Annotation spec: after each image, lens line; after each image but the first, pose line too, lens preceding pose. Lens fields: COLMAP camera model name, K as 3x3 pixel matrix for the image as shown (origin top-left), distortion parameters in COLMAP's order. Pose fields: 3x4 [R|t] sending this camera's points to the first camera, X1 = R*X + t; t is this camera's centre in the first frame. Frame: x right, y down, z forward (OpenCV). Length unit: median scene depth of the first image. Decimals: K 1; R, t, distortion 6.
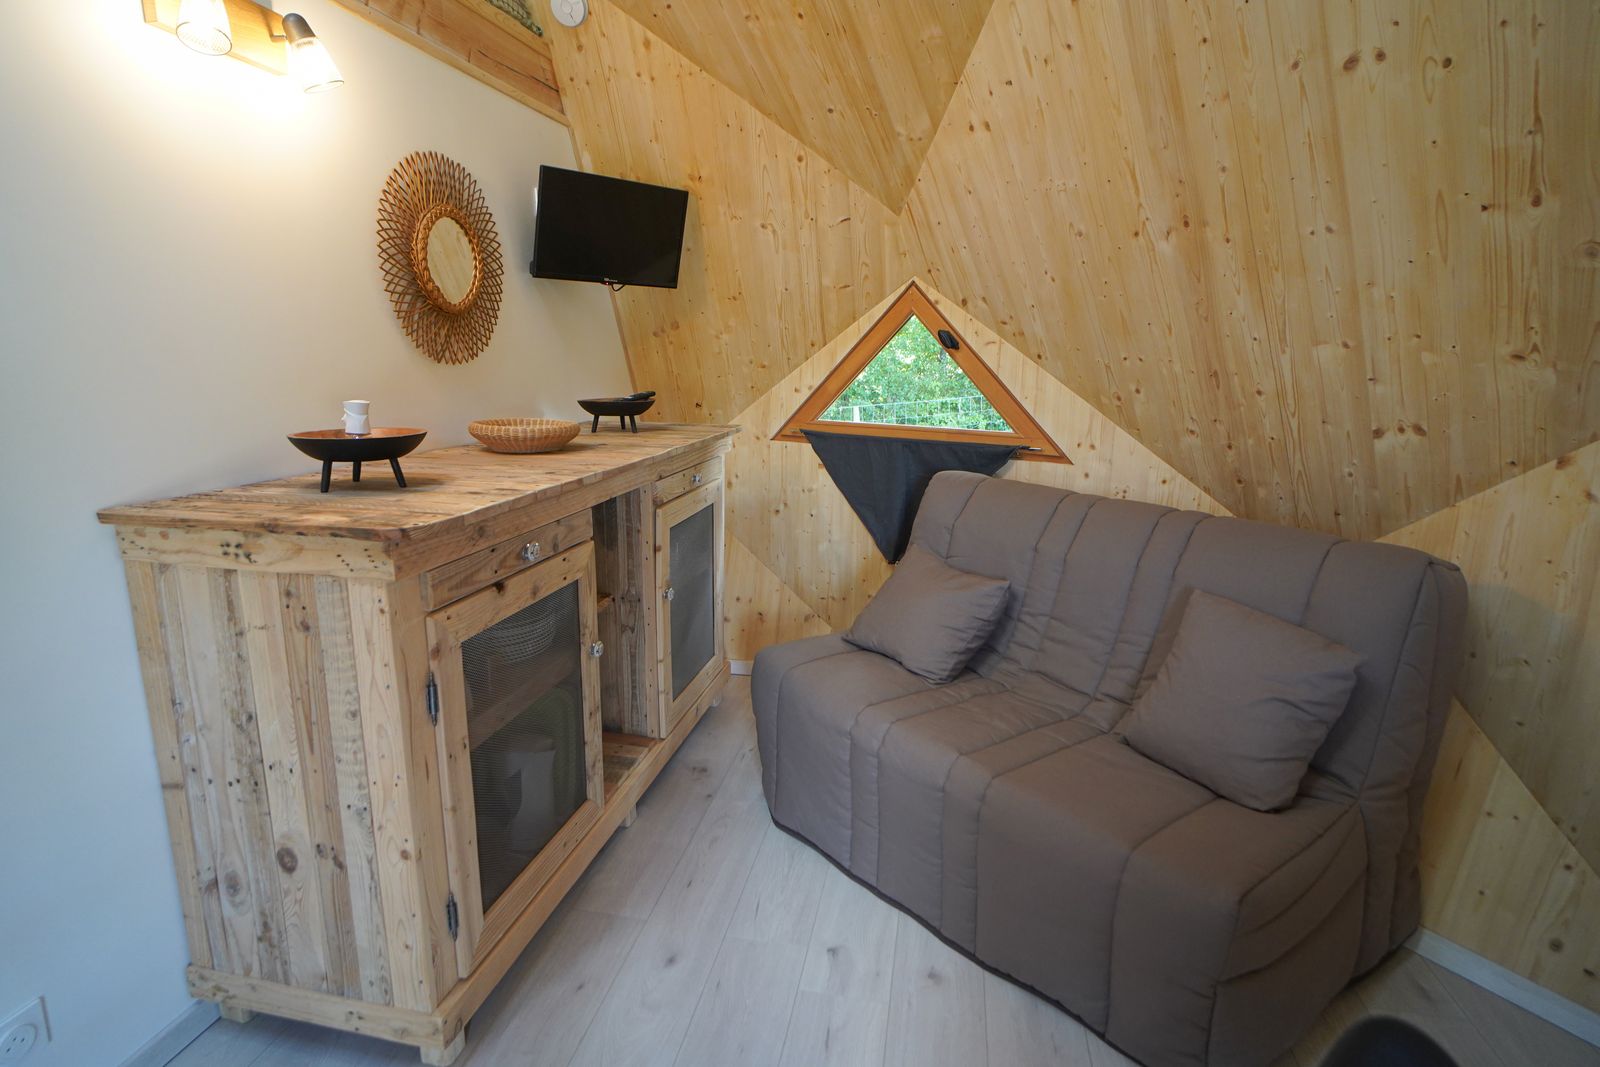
lens RADIAL K [[867.9, 0, 800.0], [0, 867.9, 533.5], [0, 0, 1]] dist [-0.063276, 0.032448]
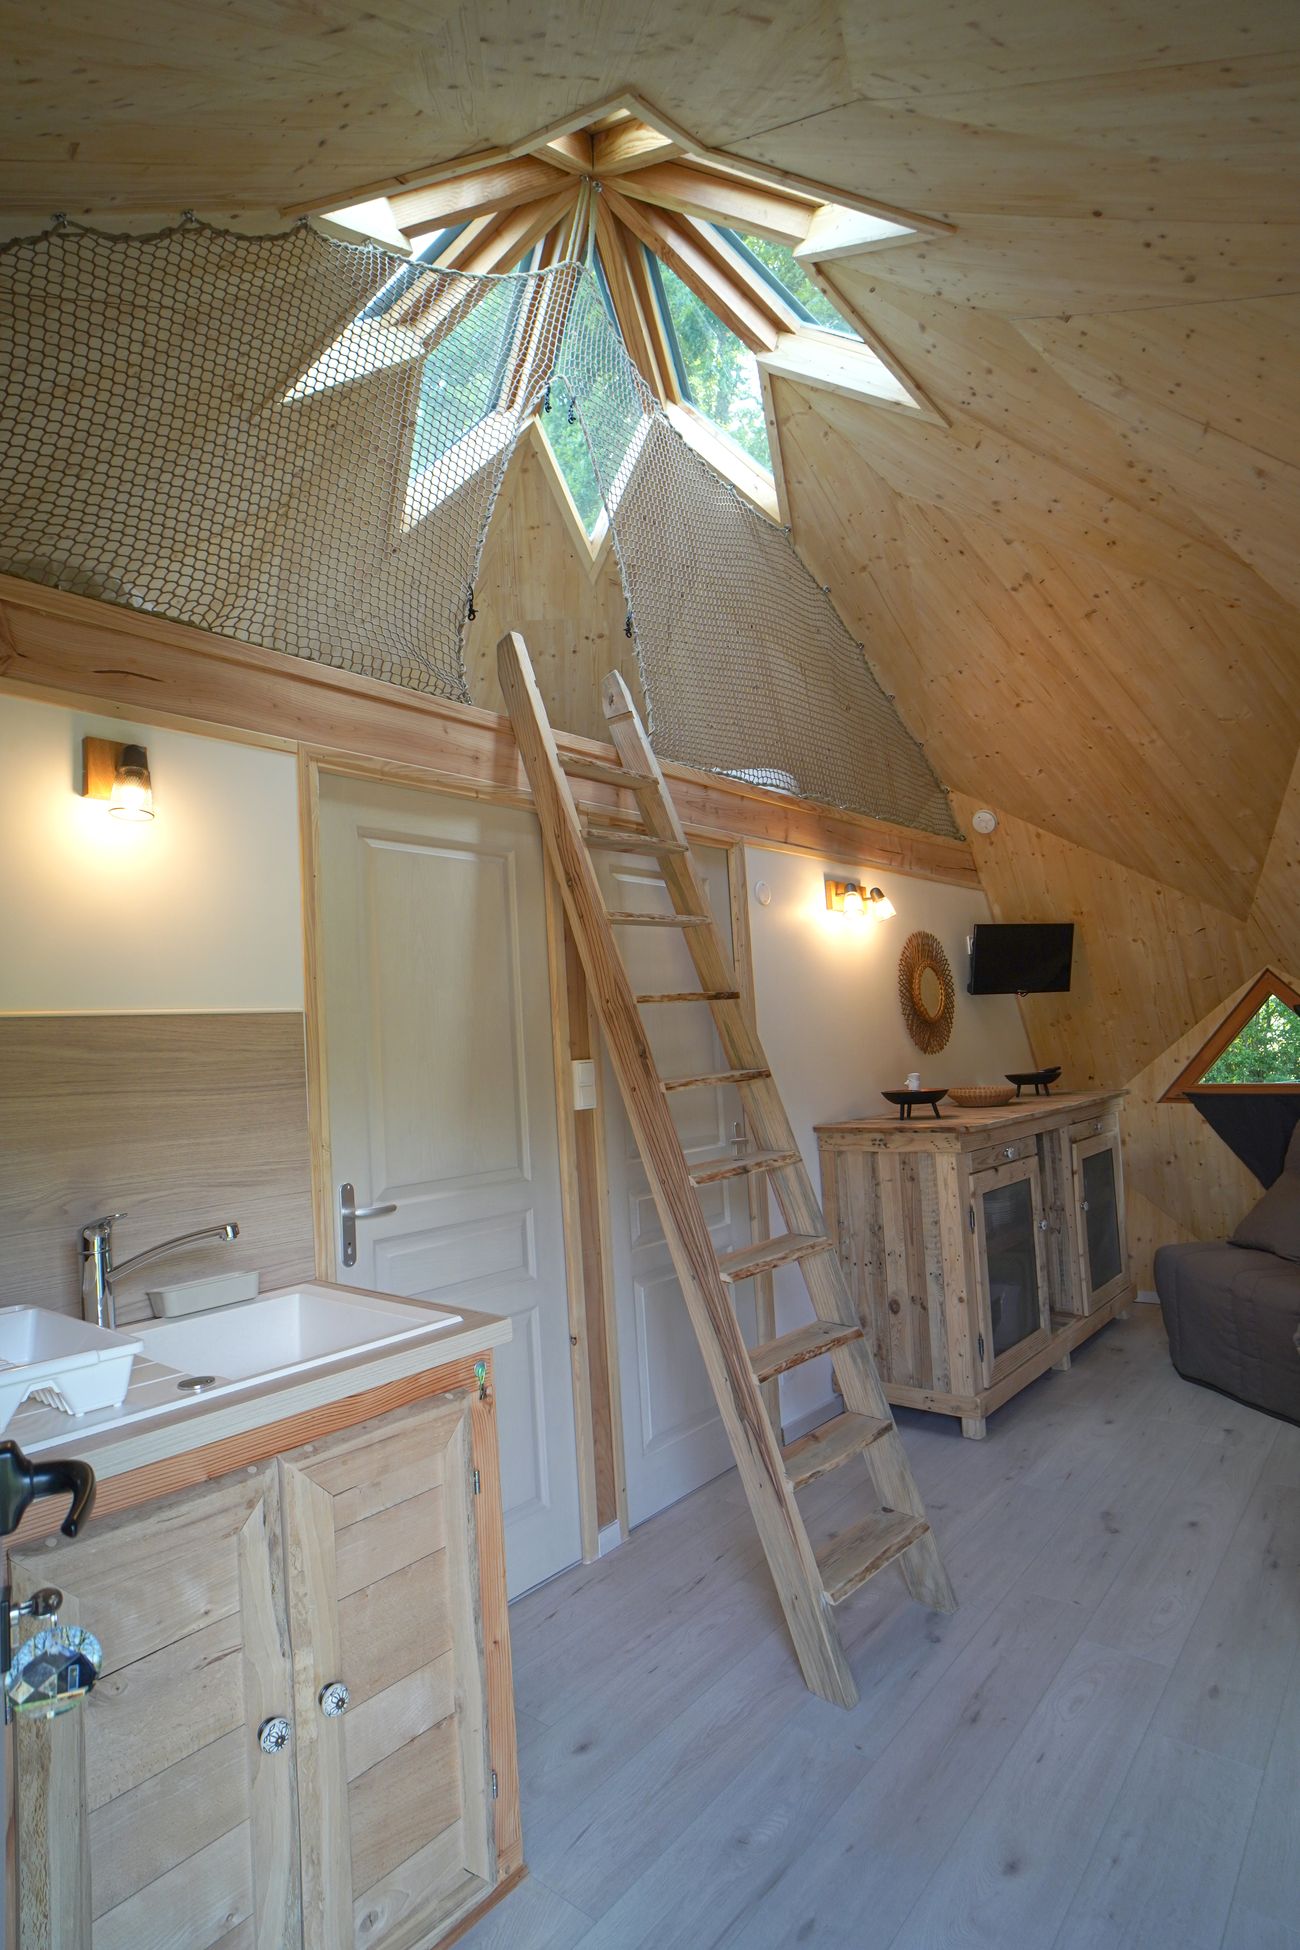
lens RADIAL K [[1057.7, 0, 612.8], [0, 1057.7, 973.0], [0, 0, 1]] dist [-0.063276, 0.032448]
pose [[0.867241, -0.098860, -0.487975, 0.050405], [-0.037076, 0.964545, -0.261301, 0.183226], [0.496506, 0.244703, 0.832828, -0.925954]]
